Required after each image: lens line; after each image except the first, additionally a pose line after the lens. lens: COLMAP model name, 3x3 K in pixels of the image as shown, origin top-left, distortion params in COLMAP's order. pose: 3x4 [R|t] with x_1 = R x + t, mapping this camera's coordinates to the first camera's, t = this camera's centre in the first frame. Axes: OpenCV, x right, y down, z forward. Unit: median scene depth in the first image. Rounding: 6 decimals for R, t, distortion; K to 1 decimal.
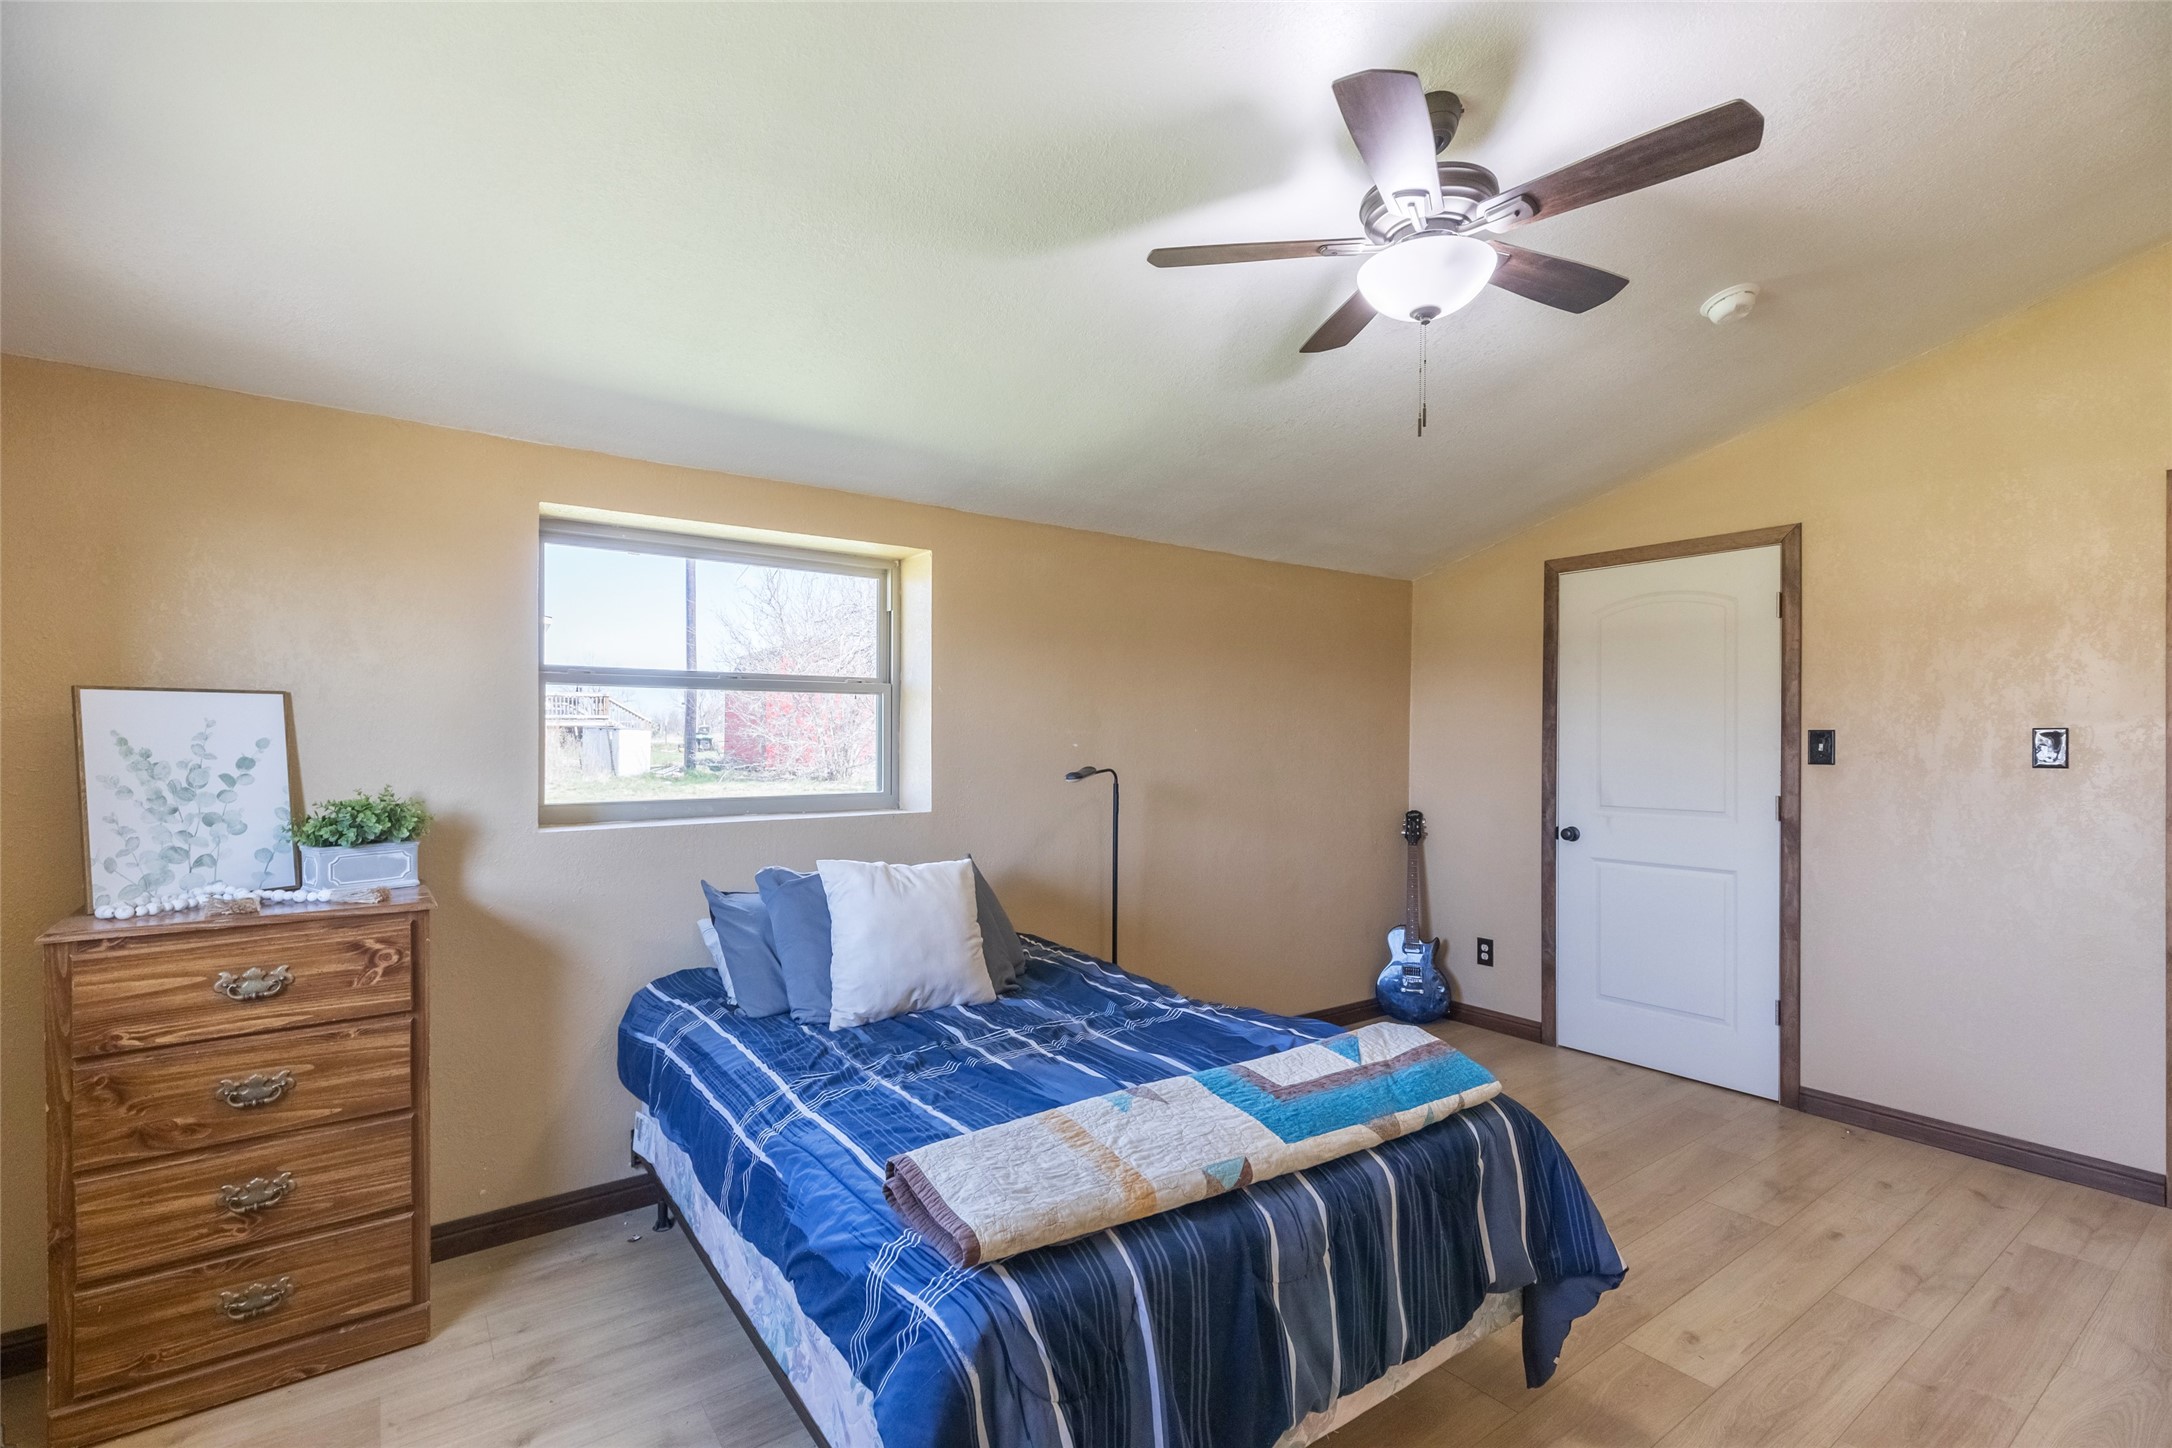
lens RADIAL K [[980.4, 0, 1092.1], [0, 980.4, 722.7], [0, 0, 1]] dist [0.009812, -0.001887]
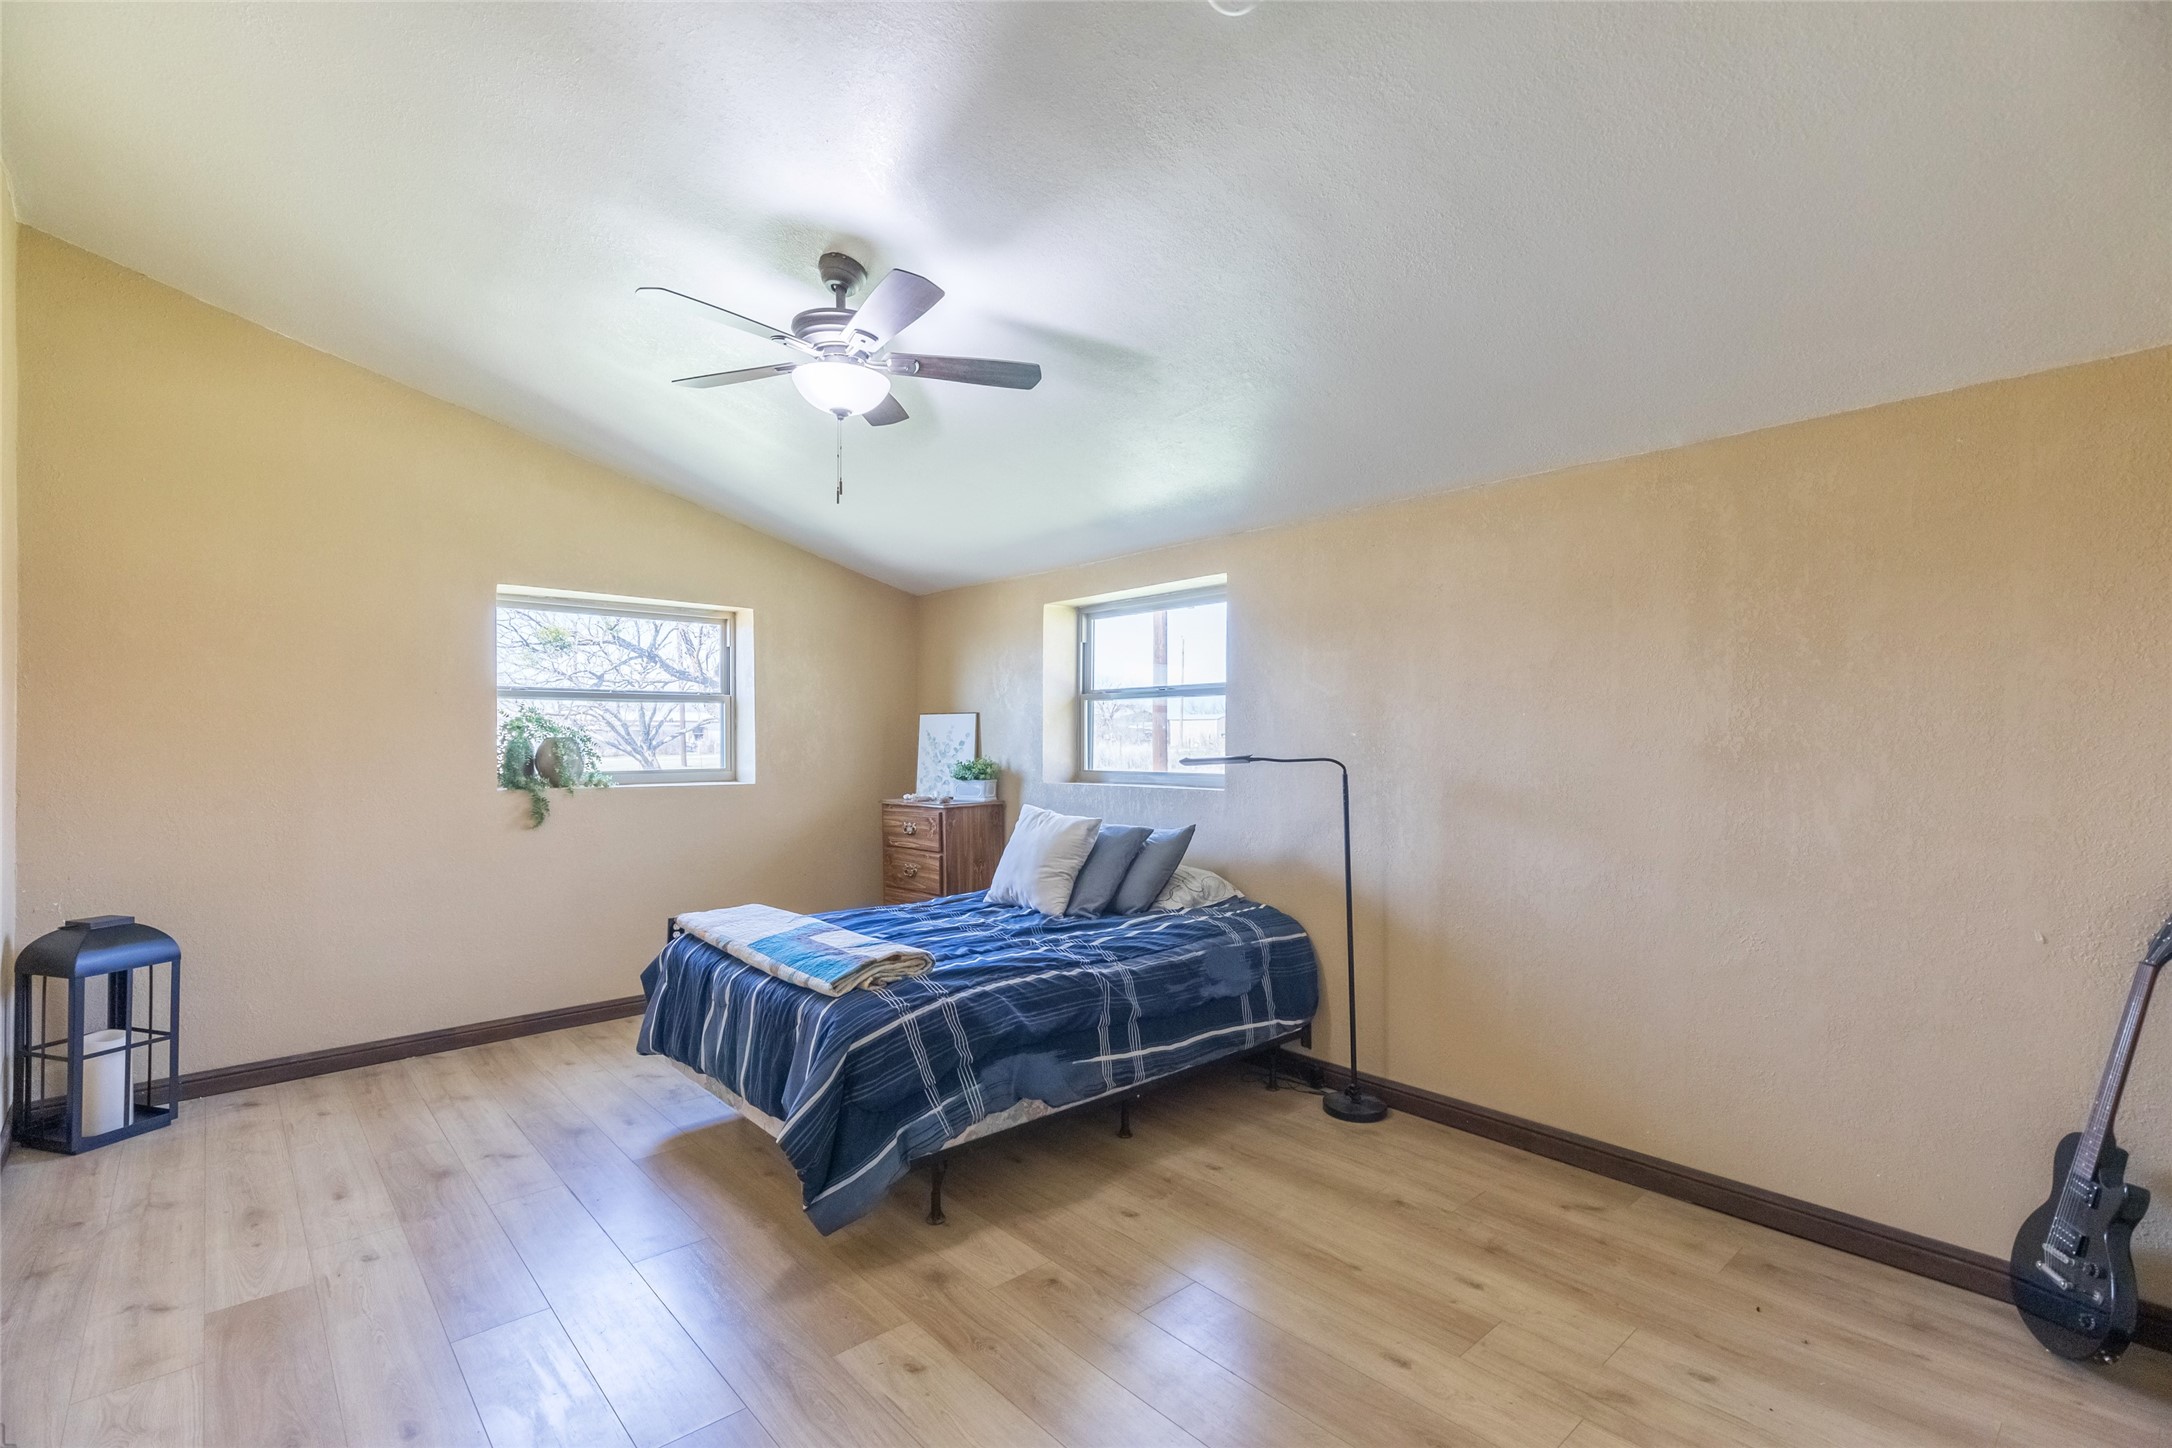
lens RADIAL K [[980.4, 0, 1076.6], [0, 980.4, 720.4], [0, 0, 1]] dist [0.009812, -0.001887]
pose [[0.095554, -0.025275, -0.995103, 1.594700], [0.015112, 0.999599, -0.023938, 0.049398], [0.995310, -0.012750, 0.095898, 1.105651]]
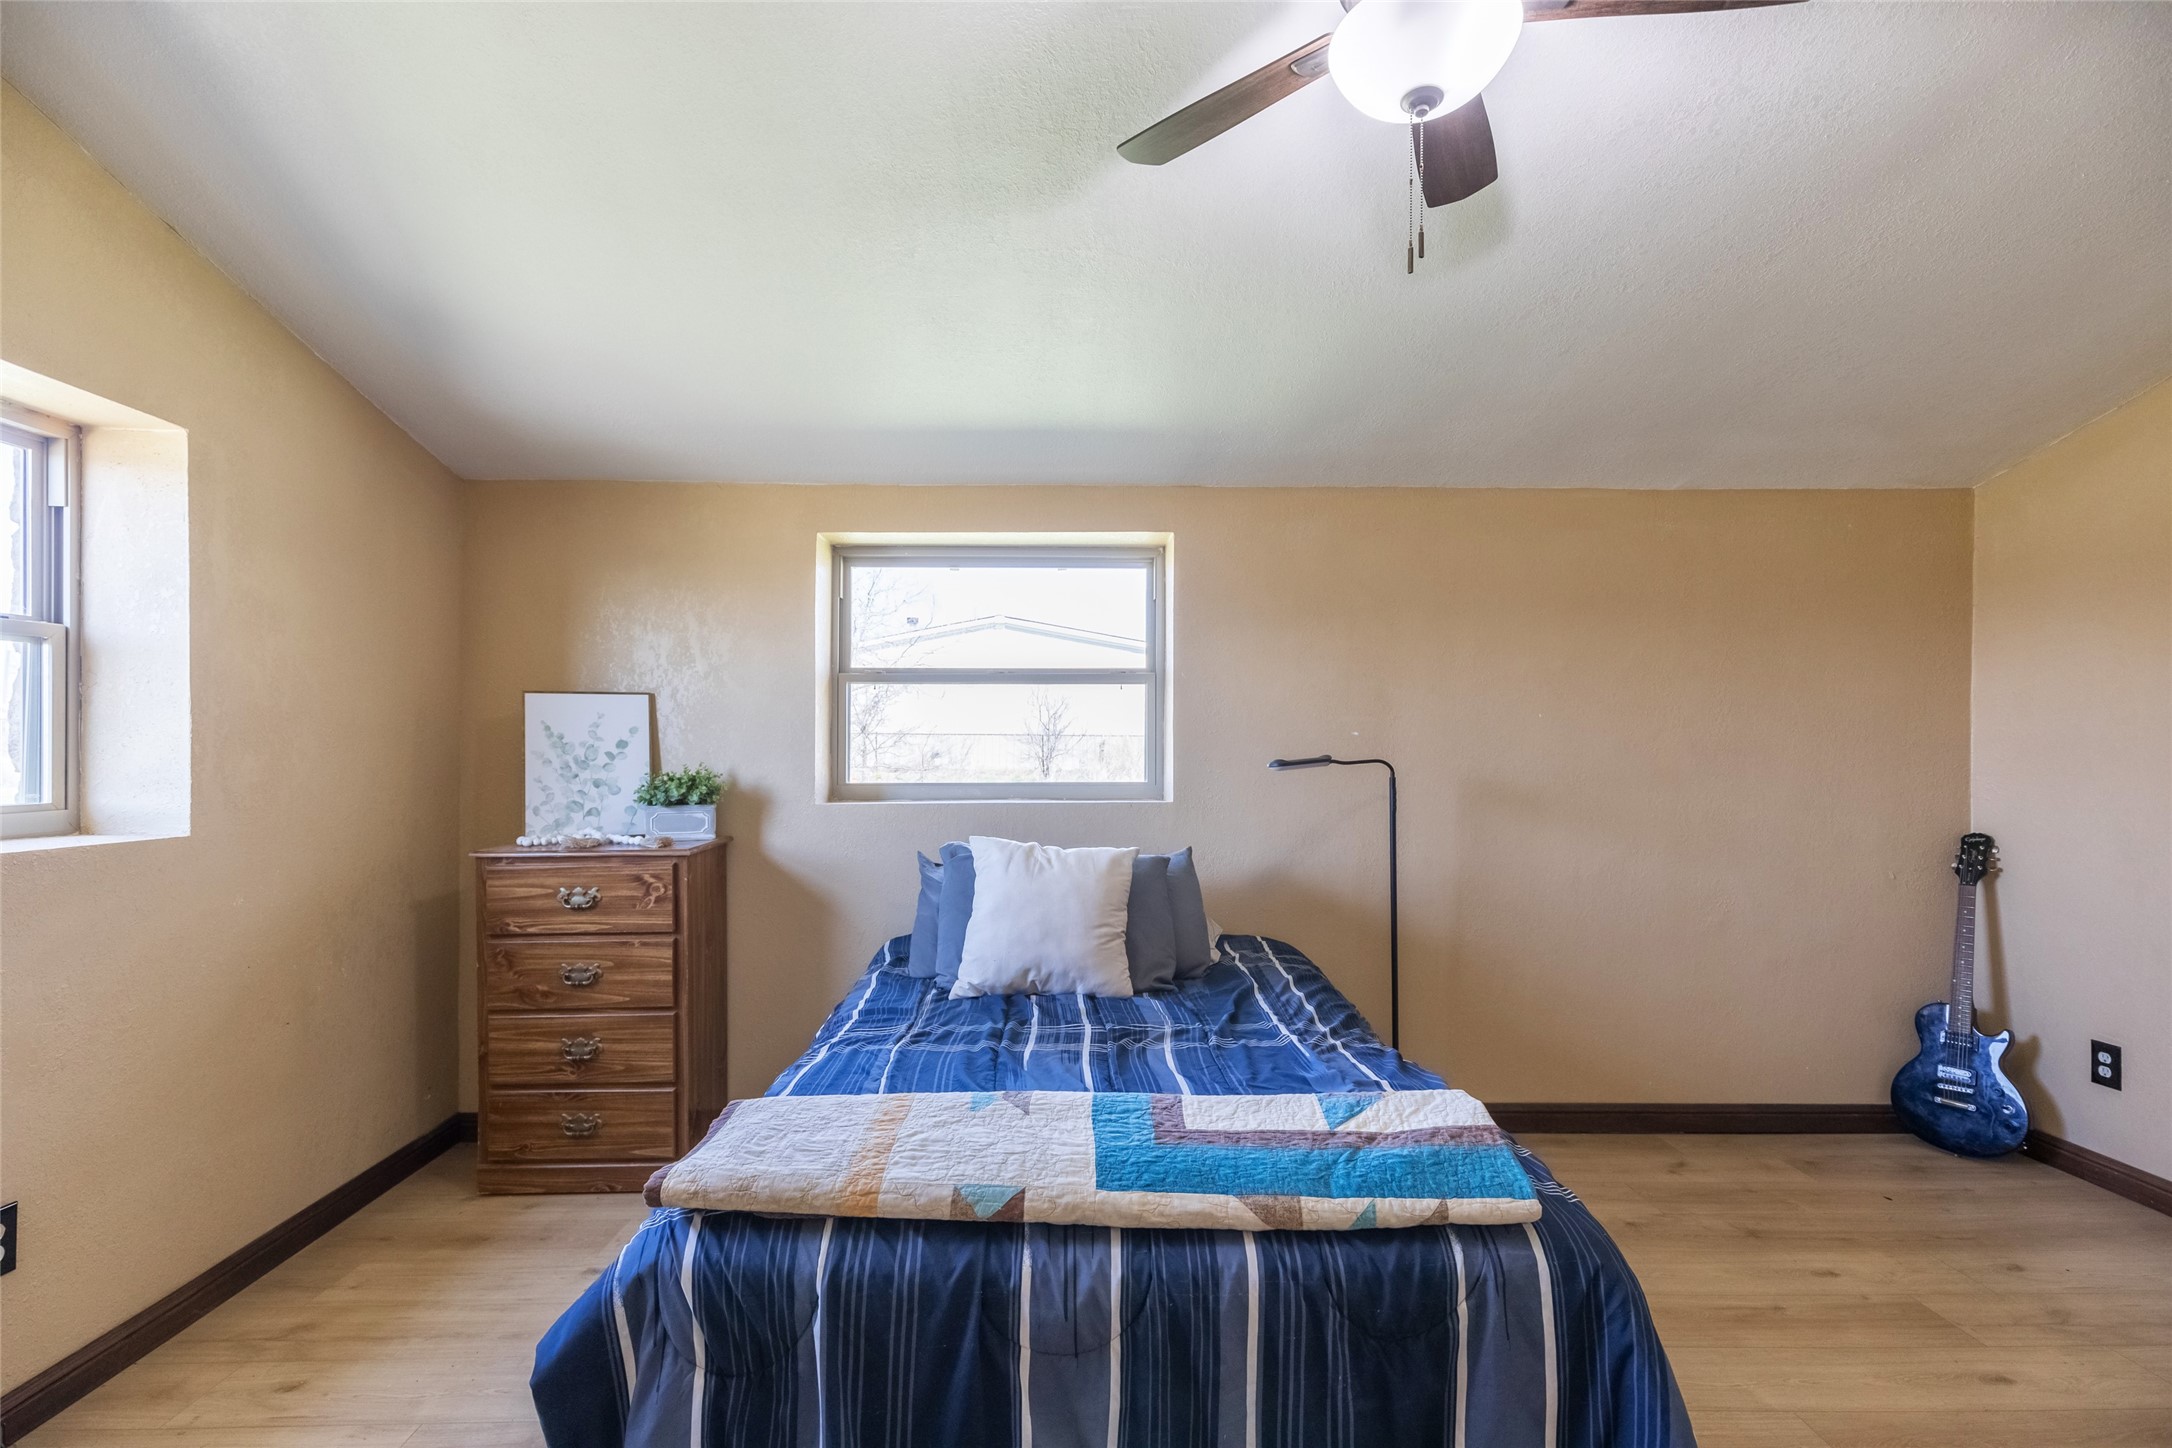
lens RADIAL K [[980.4, 0, 1087.5], [0, 980.4, 726.4], [0, 0, 1]] dist [0.009812, -0.001887]
pose [[0.816939, -0.017384, -0.576463, 0.510851], [0.012041, 0.999842, -0.013086, 0.044284], [0.576599, 0.003750, 0.817019, 0.255428]]
